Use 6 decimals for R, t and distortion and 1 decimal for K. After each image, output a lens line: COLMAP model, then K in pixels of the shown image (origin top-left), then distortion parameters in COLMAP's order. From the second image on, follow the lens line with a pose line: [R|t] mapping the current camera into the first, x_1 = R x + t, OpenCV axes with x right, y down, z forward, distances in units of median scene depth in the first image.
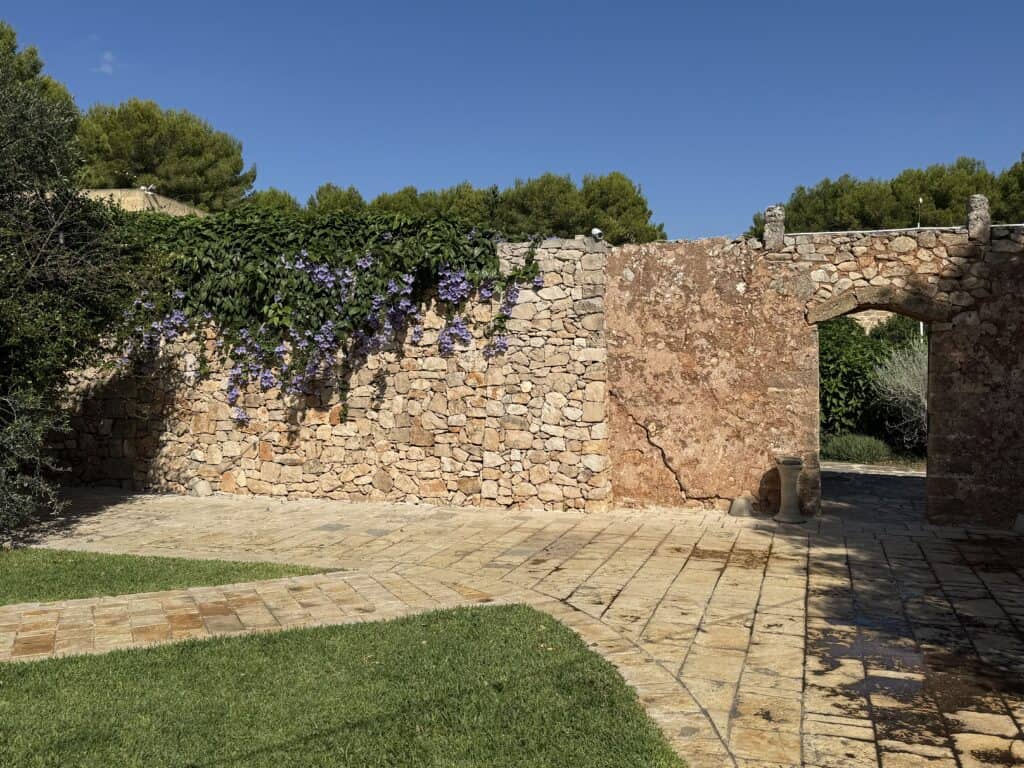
lens RADIAL K [[951.6, 0, 511.2], [0, 951.6, 385.2], [0, 0, 1]] dist [0.020724, 0.000000]
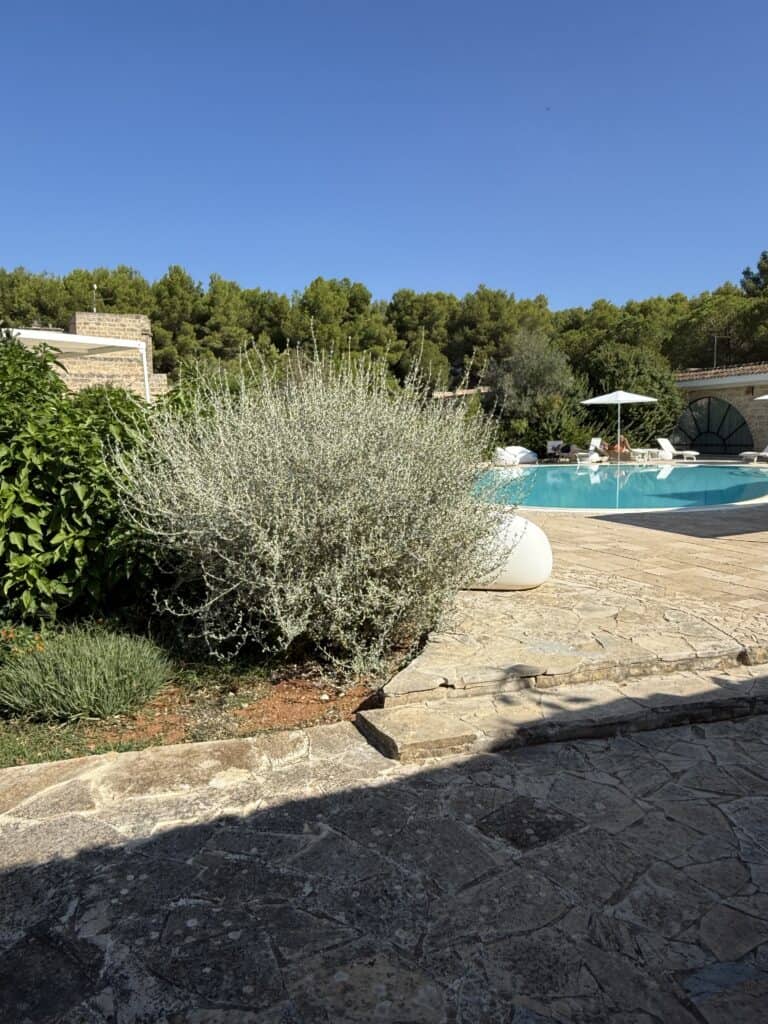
lens RADIAL K [[715.5, 0, 384.4], [0, 715.5, 517.0], [0, 0, 1]] dist [0.003957, -0.002486]
pose [[0.703799, -0.089469, 0.704743, 0.042137], [0.028519, 0.994796, 0.097811, -0.002805], [-0.709826, -0.048741, 0.702688, 0.120755]]
